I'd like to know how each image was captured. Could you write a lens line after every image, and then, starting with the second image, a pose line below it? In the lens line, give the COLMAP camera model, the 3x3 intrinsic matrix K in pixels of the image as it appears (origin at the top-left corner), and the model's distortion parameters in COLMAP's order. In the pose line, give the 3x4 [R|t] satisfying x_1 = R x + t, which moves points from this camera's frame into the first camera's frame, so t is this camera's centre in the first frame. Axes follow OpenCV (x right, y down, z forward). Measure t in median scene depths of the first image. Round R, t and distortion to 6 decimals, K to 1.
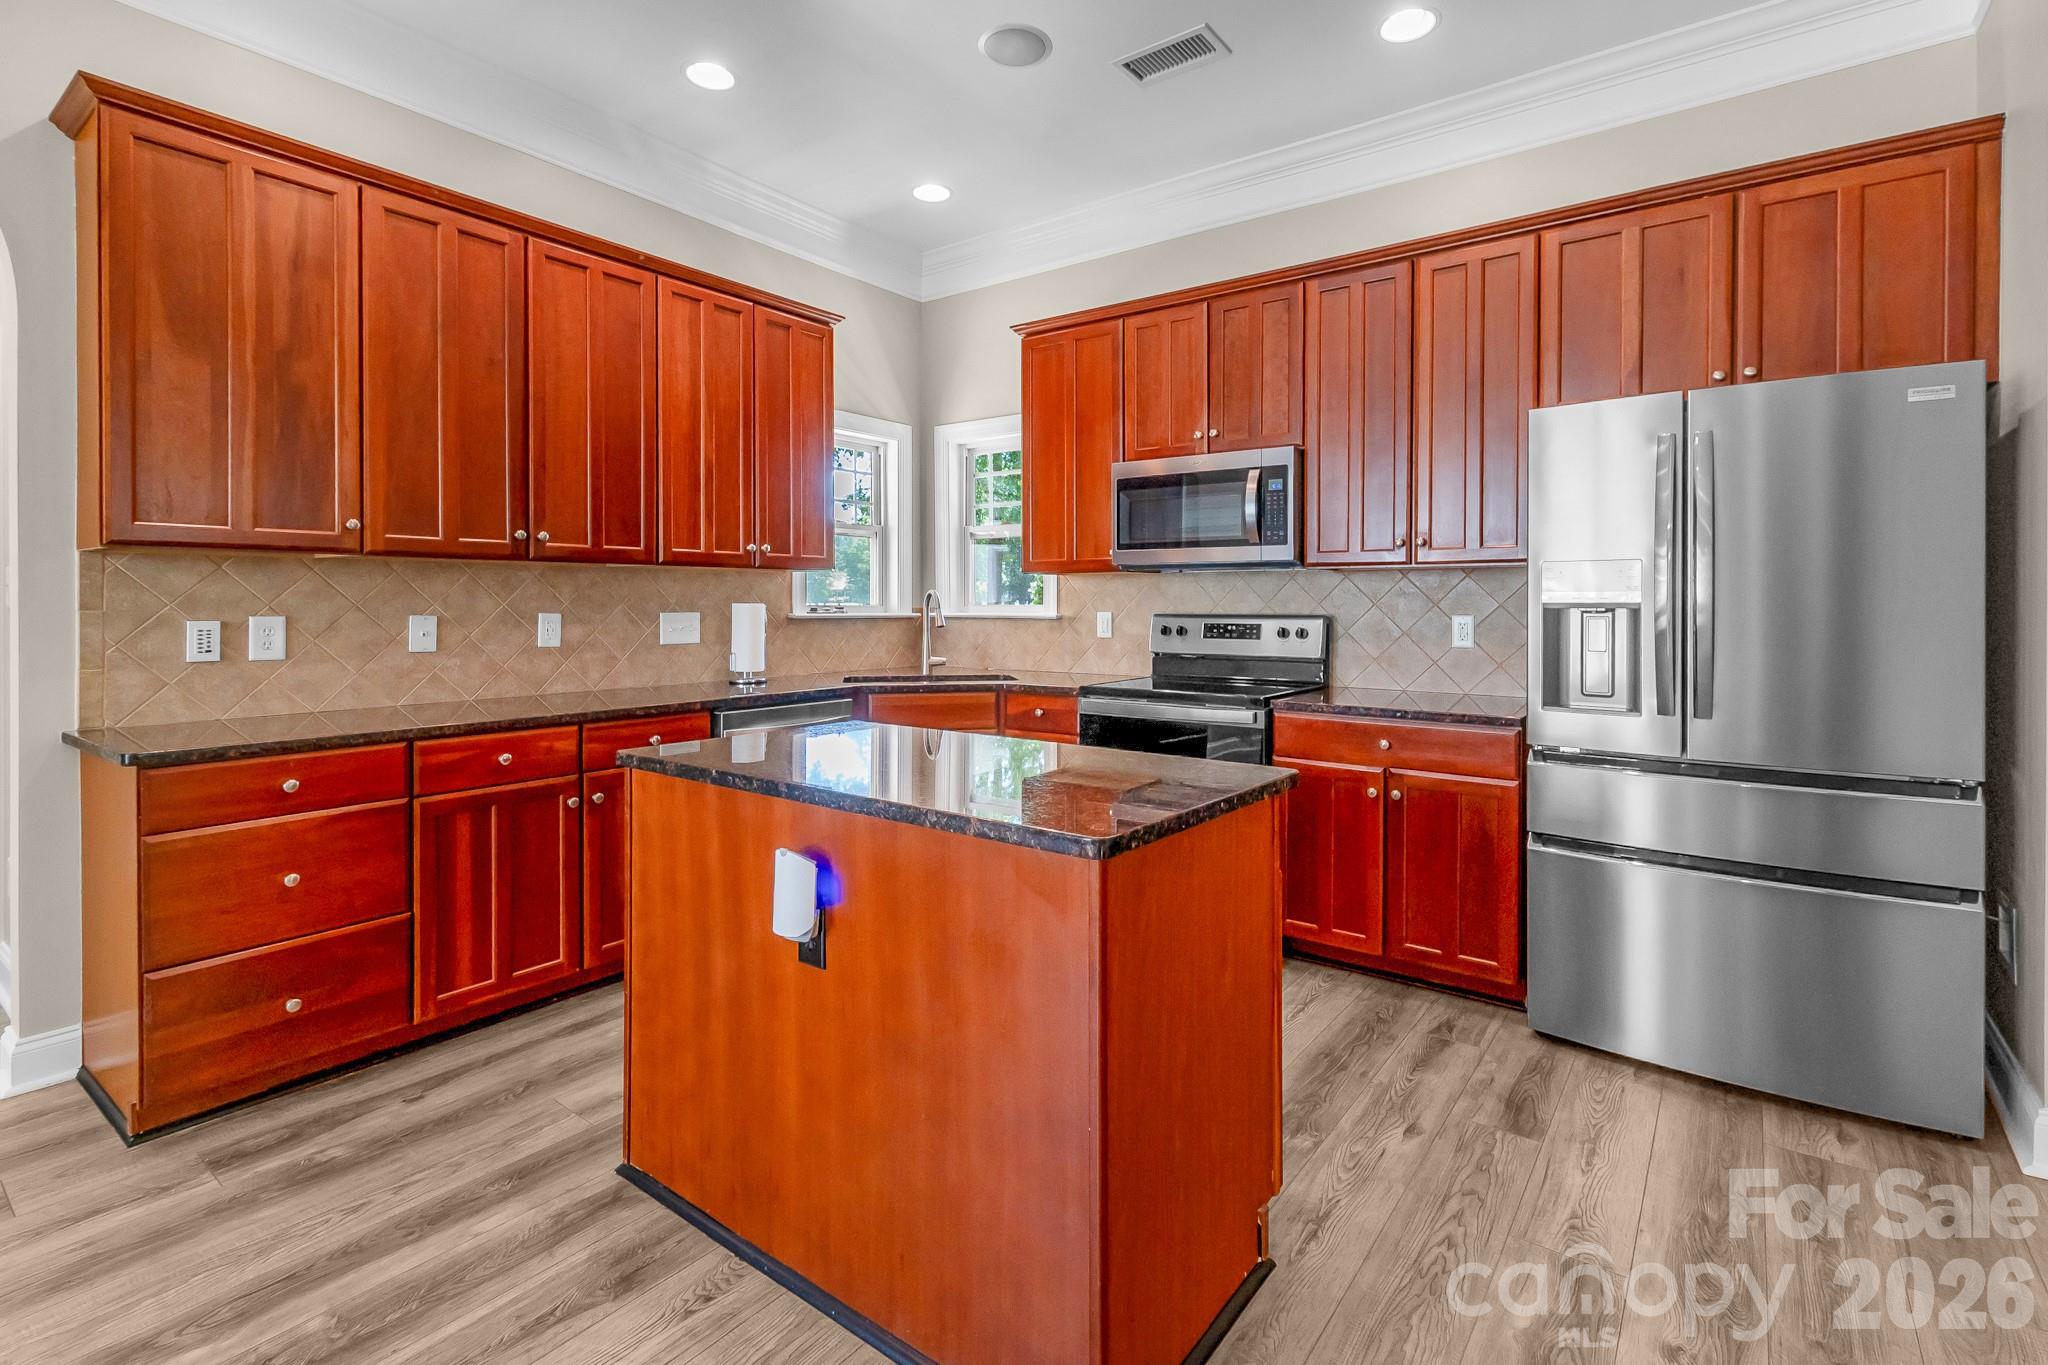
lens RADIAL K [[939.1, 0, 1025.4], [0, 939.1, 608.4], [0, 0, 1]] dist [0.005033, -0.000136]
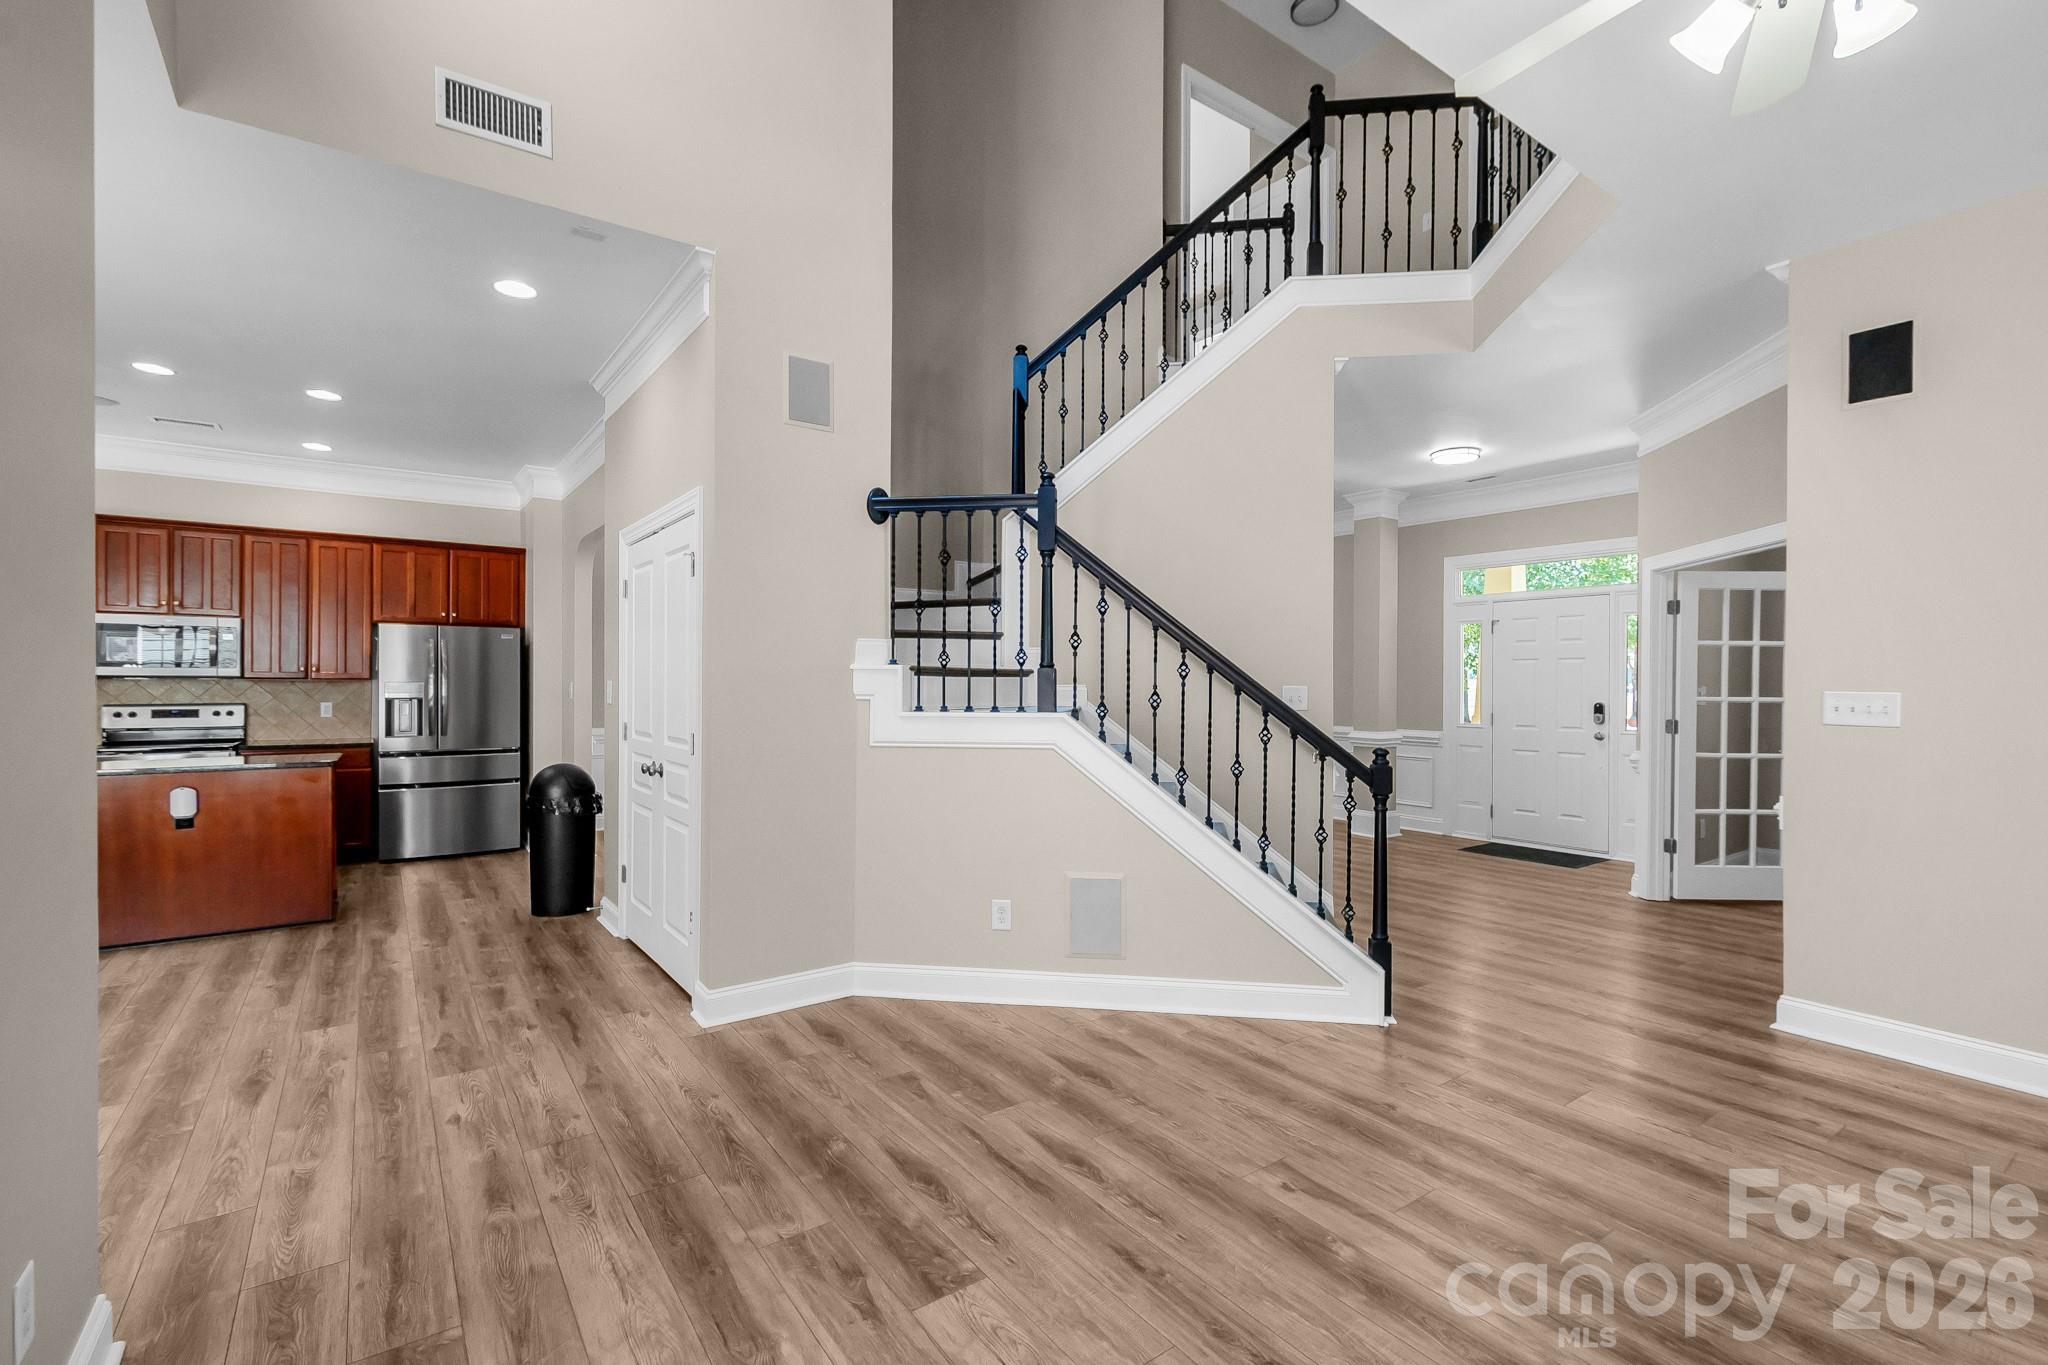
lens RADIAL K [[933.8, 0, 1035.4], [0, 933.8, 680.7], [0, 0, 1]] dist [0.003732, -0.000132]
pose [[0.297664, 0.000566, 0.954670, -1.234708], [0.002037, 0.999997, -0.001228, -0.040037], [-0.954668, 0.002310, 0.297662, -1.333426]]
